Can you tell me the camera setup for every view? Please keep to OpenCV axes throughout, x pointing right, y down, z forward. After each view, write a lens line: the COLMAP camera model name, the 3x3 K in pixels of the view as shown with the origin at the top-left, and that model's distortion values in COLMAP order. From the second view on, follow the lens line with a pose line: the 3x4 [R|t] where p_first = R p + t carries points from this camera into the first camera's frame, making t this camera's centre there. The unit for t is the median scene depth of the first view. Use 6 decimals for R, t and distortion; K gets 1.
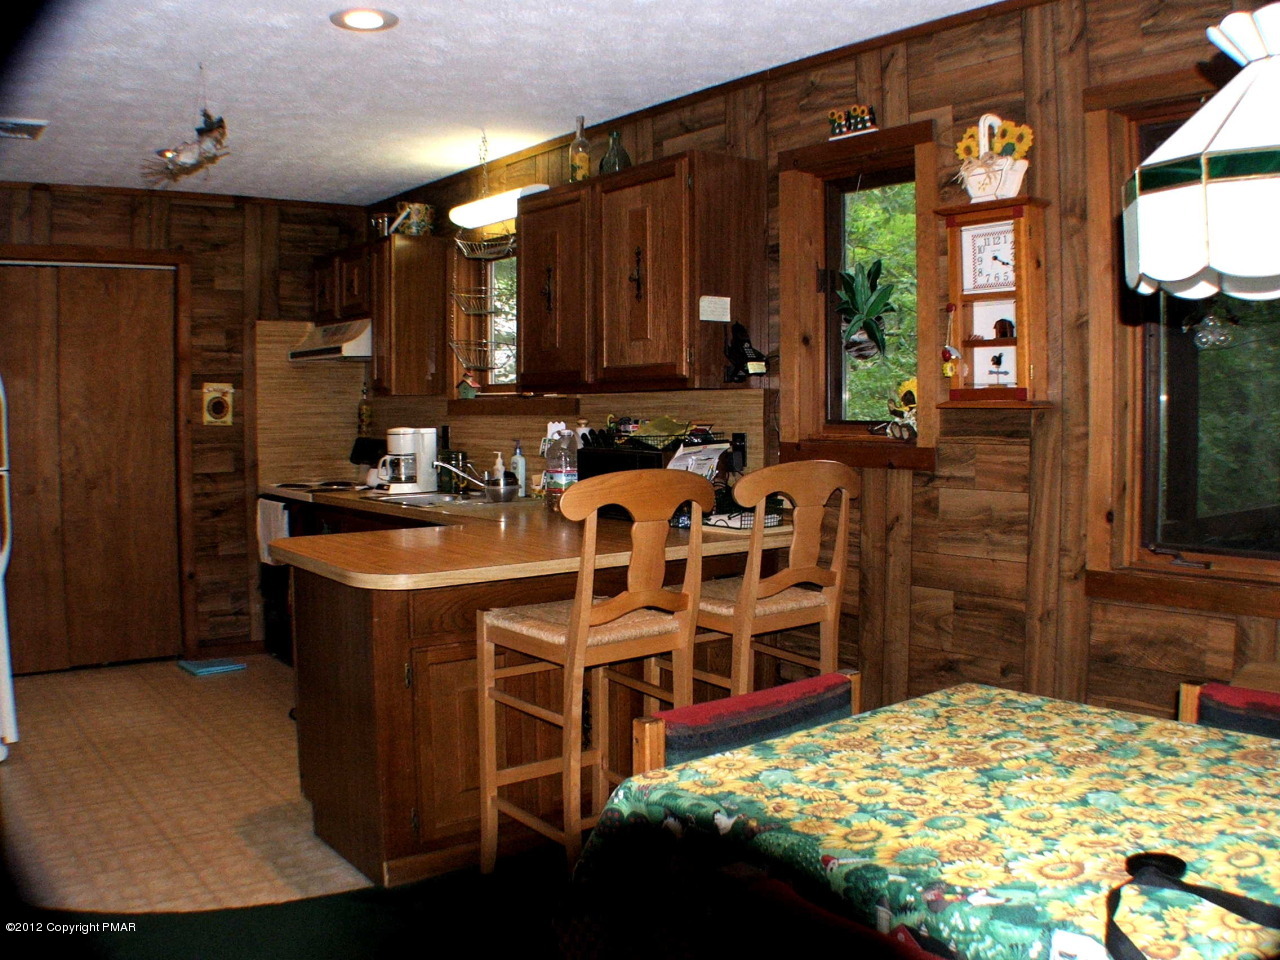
lens RADIAL K [[1139.9, 0, 640.0], [0, 1139.9, 480.0], [0, 0, 1]] dist [-0.283961, 0.139066]
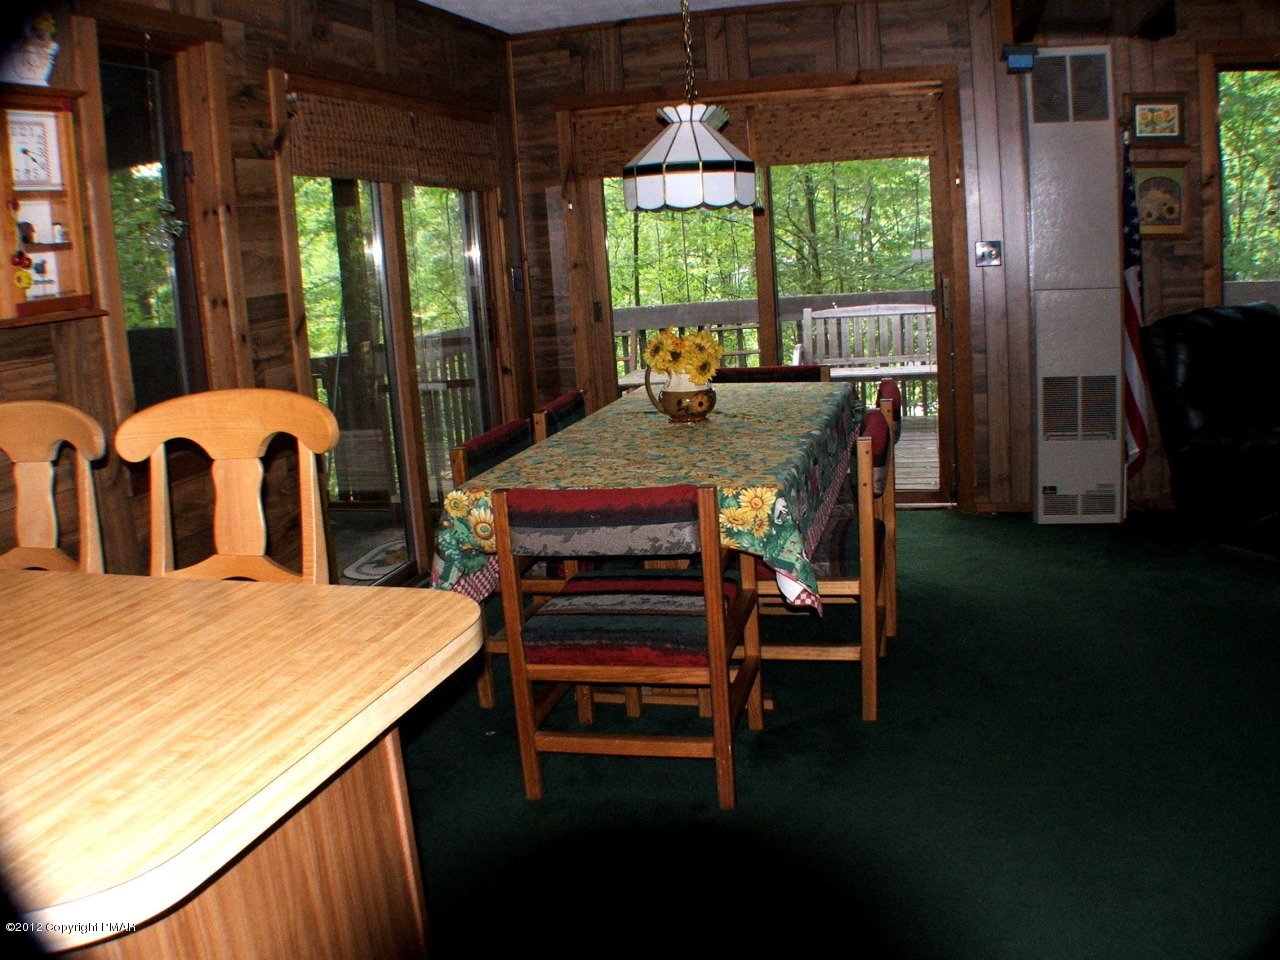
lens RADIAL K [[1139.9, 0, 640.0], [0, 1139.9, 480.0], [0, 0, 1]] dist [-0.283961, 0.139066]
pose [[-0.595280, -0.113799, 0.795419, -0.608446], [0.121583, 0.965765, 0.229162, -0.073601], [-0.794267, 0.233125, -0.561064, 1.070266]]
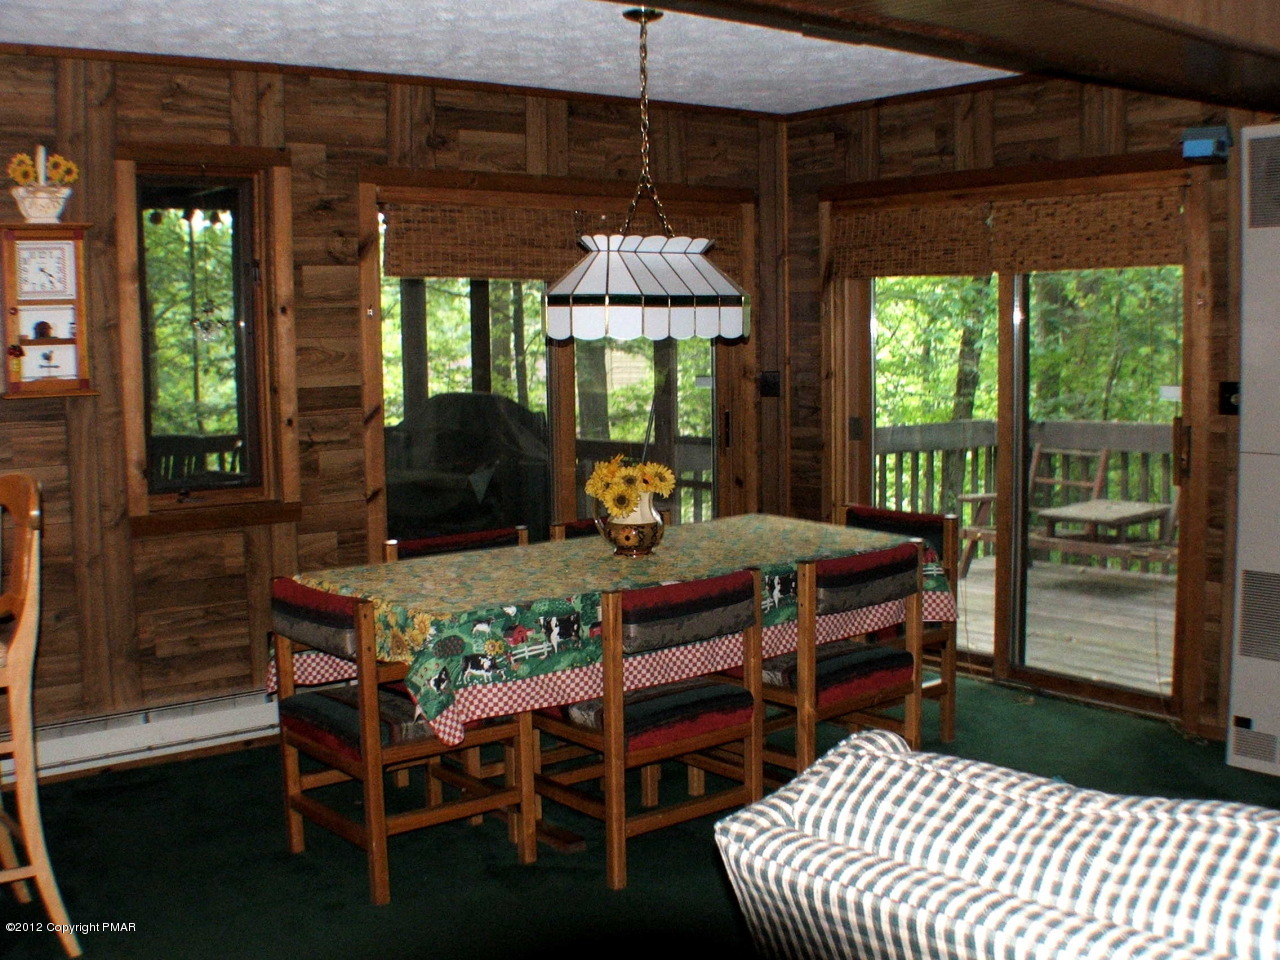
lens RADIAL K [[1415.5, 0, 640.0], [0, 1415.5, 480.0], [0, 0, 1]] dist [-0.107257, -0.203856]
pose [[-0.003952, -0.094711, 0.995497, -1.112781], [0.072796, 0.992836, 0.094747, -0.066686], [-0.997339, 0.072843, 0.002970, 0.348854]]
